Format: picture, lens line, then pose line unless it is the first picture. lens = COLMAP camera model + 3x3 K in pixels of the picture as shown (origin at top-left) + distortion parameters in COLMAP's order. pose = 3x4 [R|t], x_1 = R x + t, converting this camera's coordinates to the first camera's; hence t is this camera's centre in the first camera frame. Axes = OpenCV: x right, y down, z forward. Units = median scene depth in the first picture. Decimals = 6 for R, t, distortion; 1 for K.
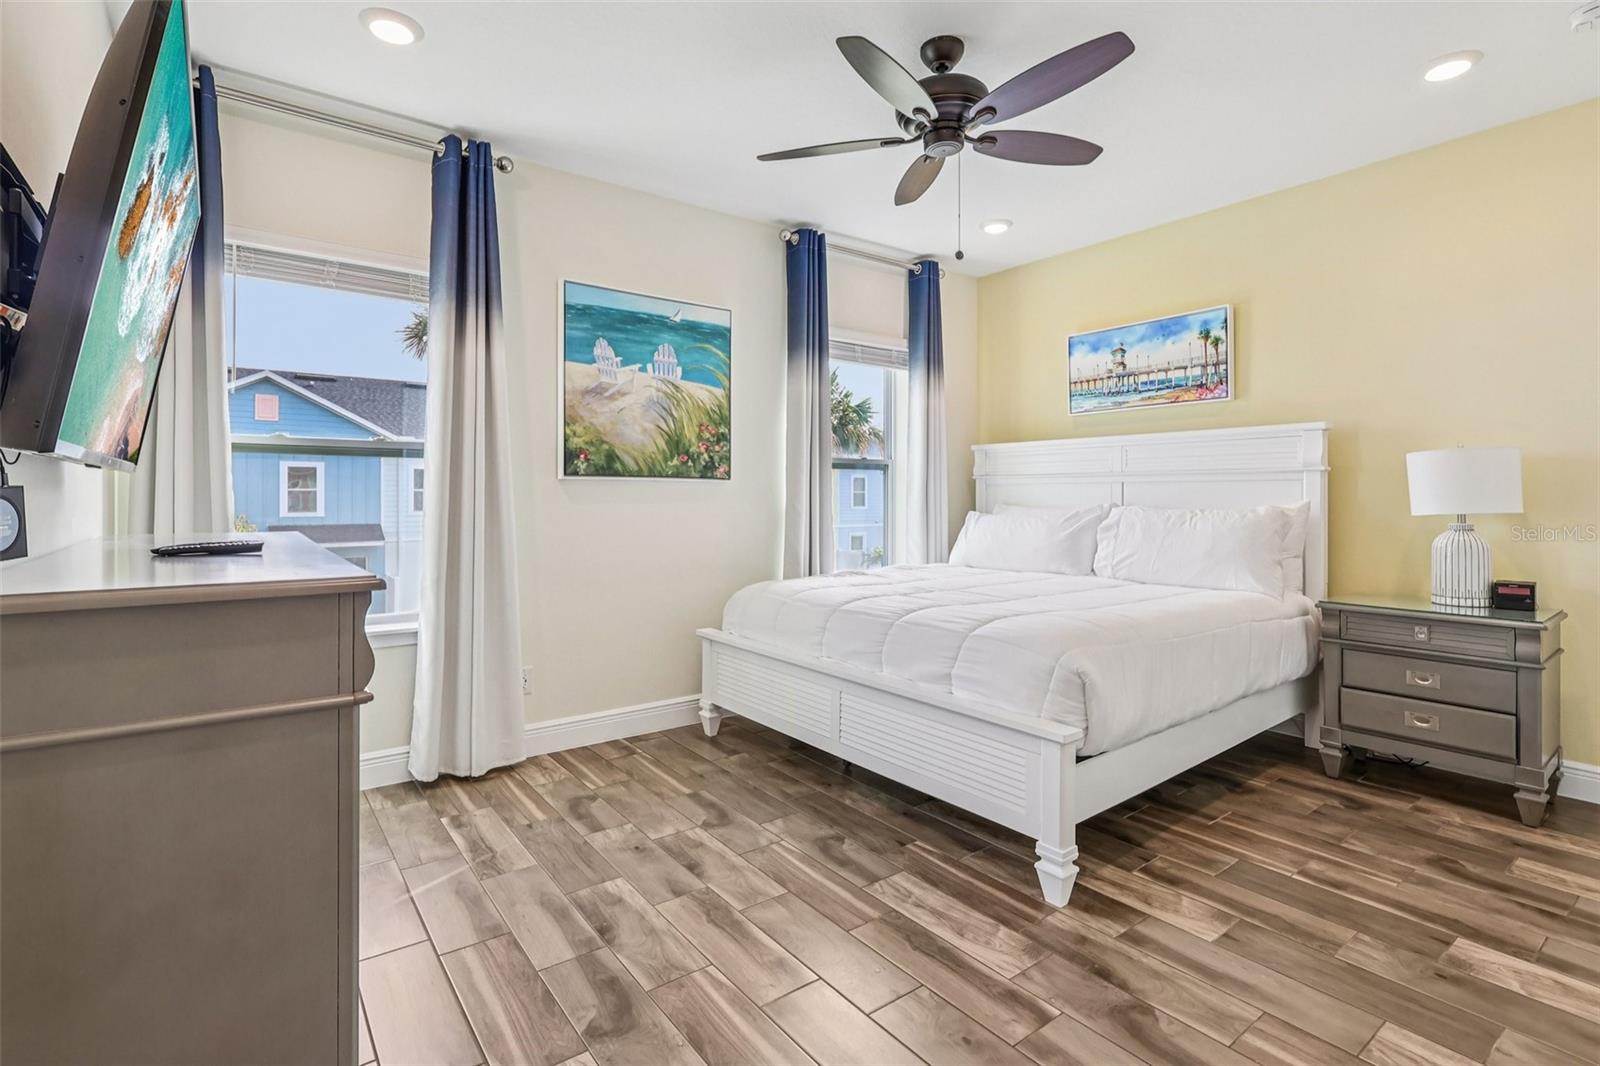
lens RADIAL K [[768.6, 0, 789.9], [0, 768.6, 491.4], [0, 0, 1]] dist [0.000524, 0.000365]
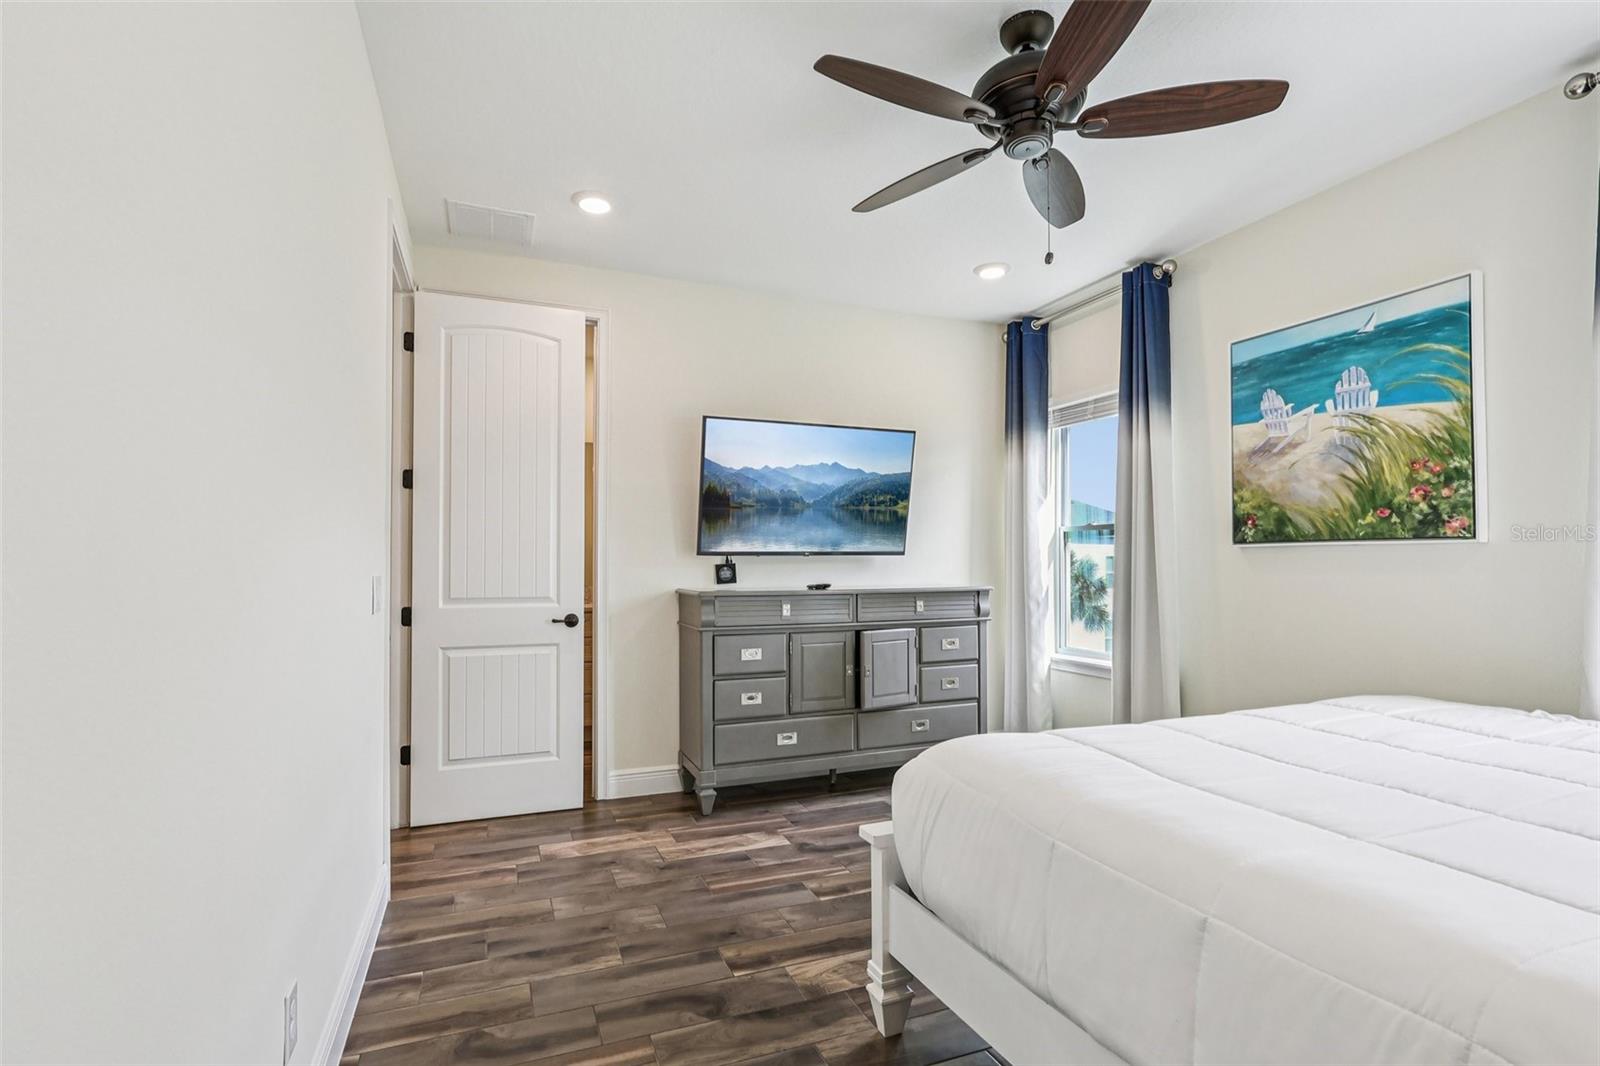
lens RADIAL K [[748.4, 0, 795.9], [0, 748.4, 542.7], [0, 0, 1]] dist [0.000281, -0.000157]
pose [[-0.250757, -0.028775, -0.967622, 0.709548], [0.007609, 0.999469, -0.031694, 0.003695], [0.968020, -0.015310, -0.250405, 0.654351]]
